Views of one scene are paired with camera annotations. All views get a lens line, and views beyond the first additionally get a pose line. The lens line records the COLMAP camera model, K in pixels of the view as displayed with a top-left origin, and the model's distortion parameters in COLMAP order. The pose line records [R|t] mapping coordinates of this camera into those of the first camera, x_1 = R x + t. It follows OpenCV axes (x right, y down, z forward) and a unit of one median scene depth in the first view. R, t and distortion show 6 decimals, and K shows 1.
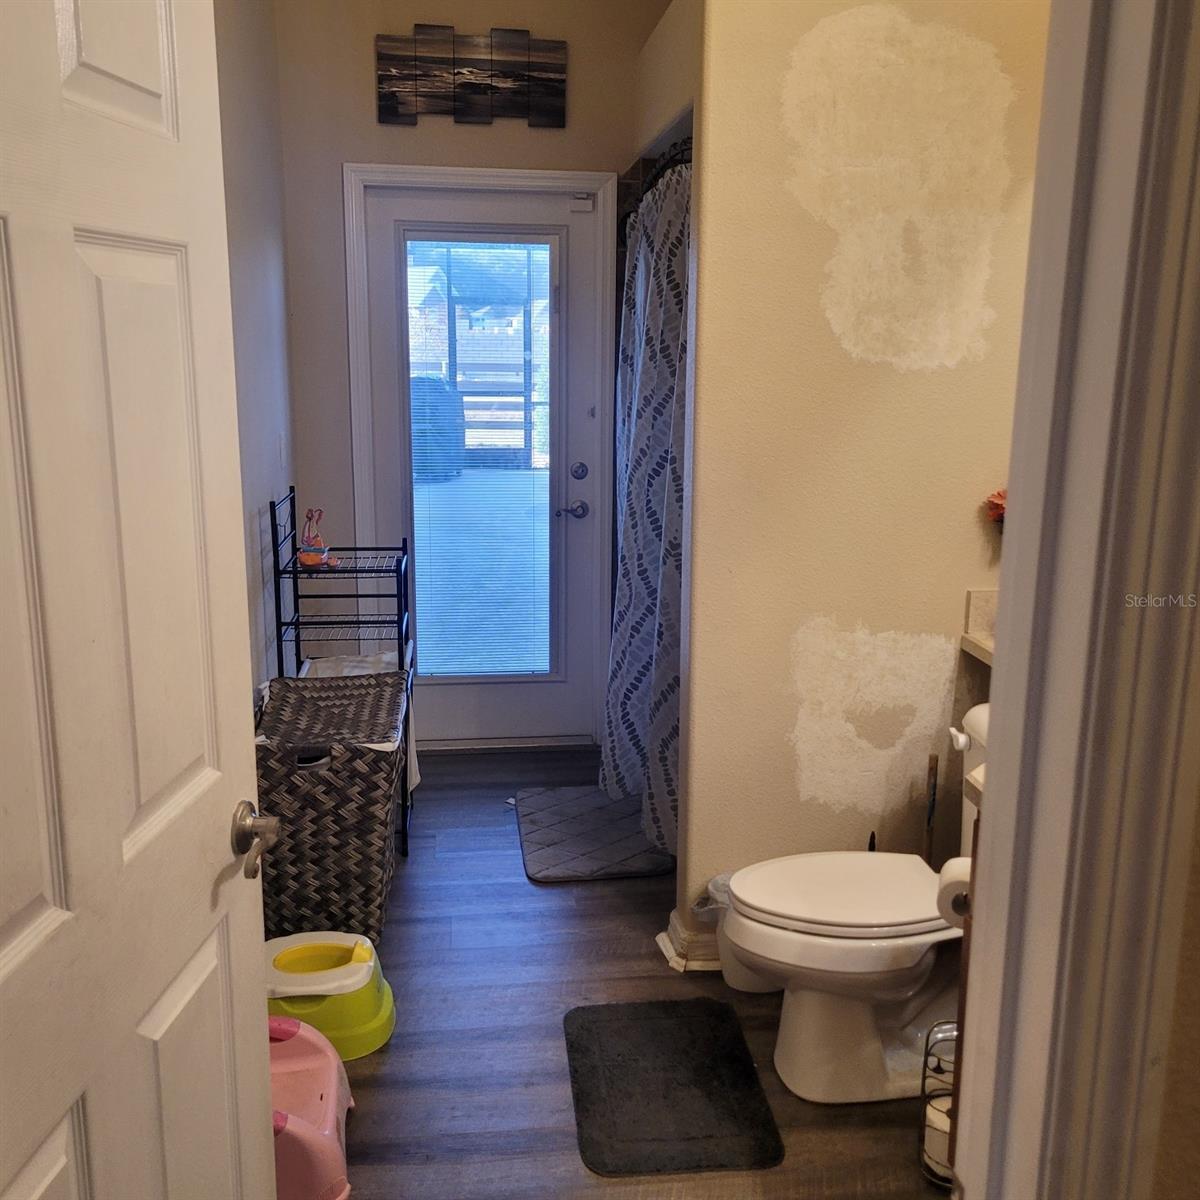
lens RADIAL K [[1200.8, 0, 605.6], [0, 1200.8, 605.5], [0, 0, 1]] dist [0.015381, 0.000000]
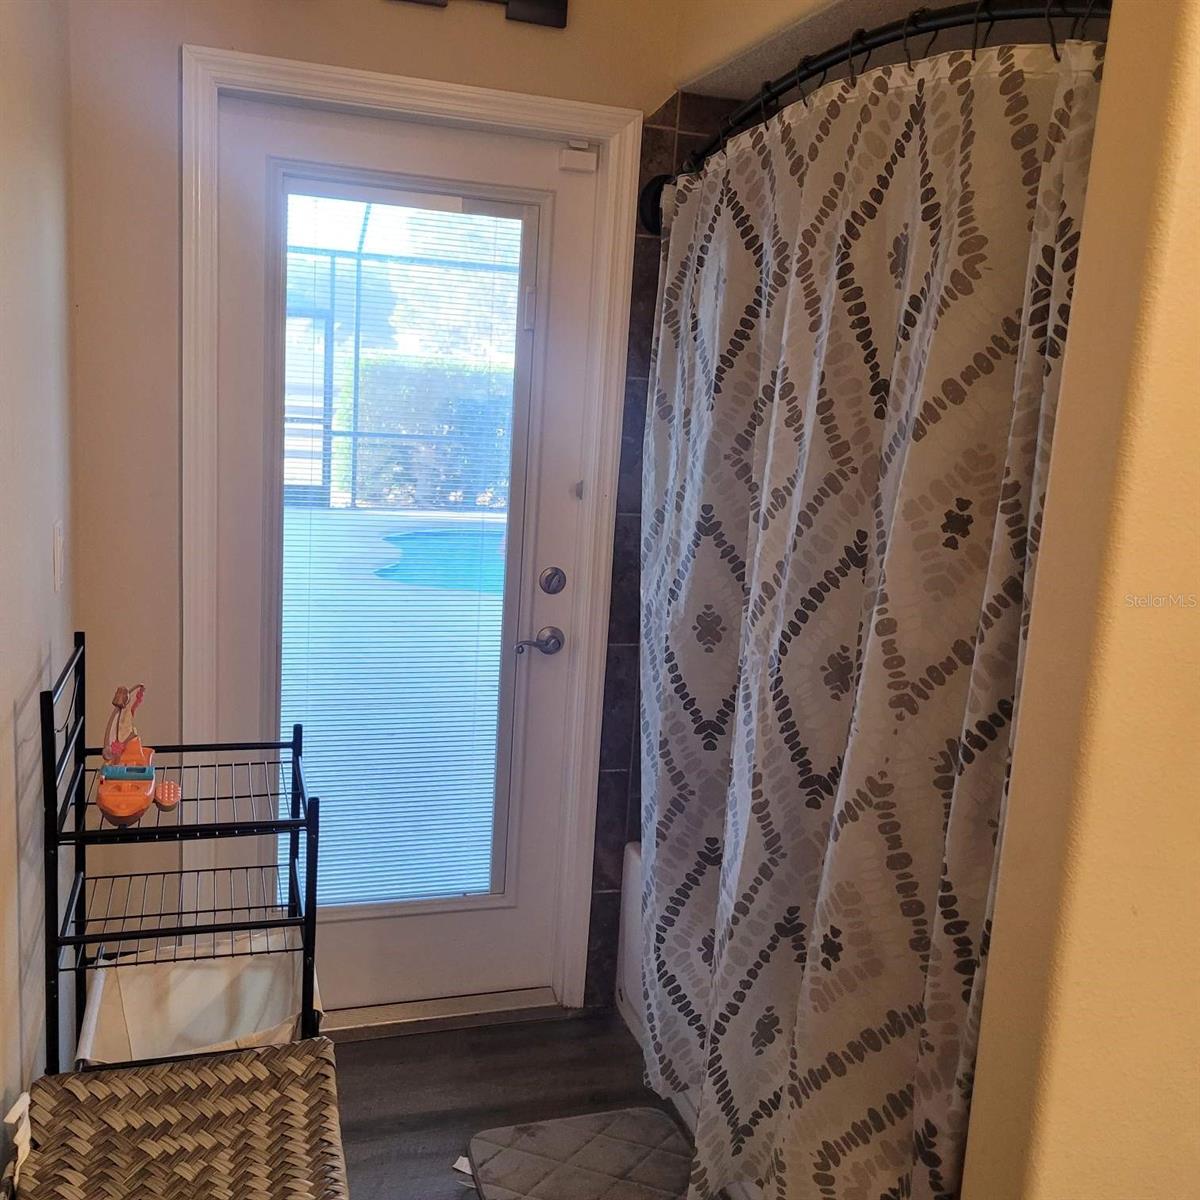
lens RADIAL K [[1200.8, 0, 598.1], [0, 1200.8, 589.9], [0, 0, 1]] dist [0.015381, 0.000000]
pose [[0.981171, 0.016371, 0.192446, -0.140894], [-0.010079, 0.999384, -0.033628, -0.101550], [-0.192878, 0.031055, 0.980731, 0.445075]]
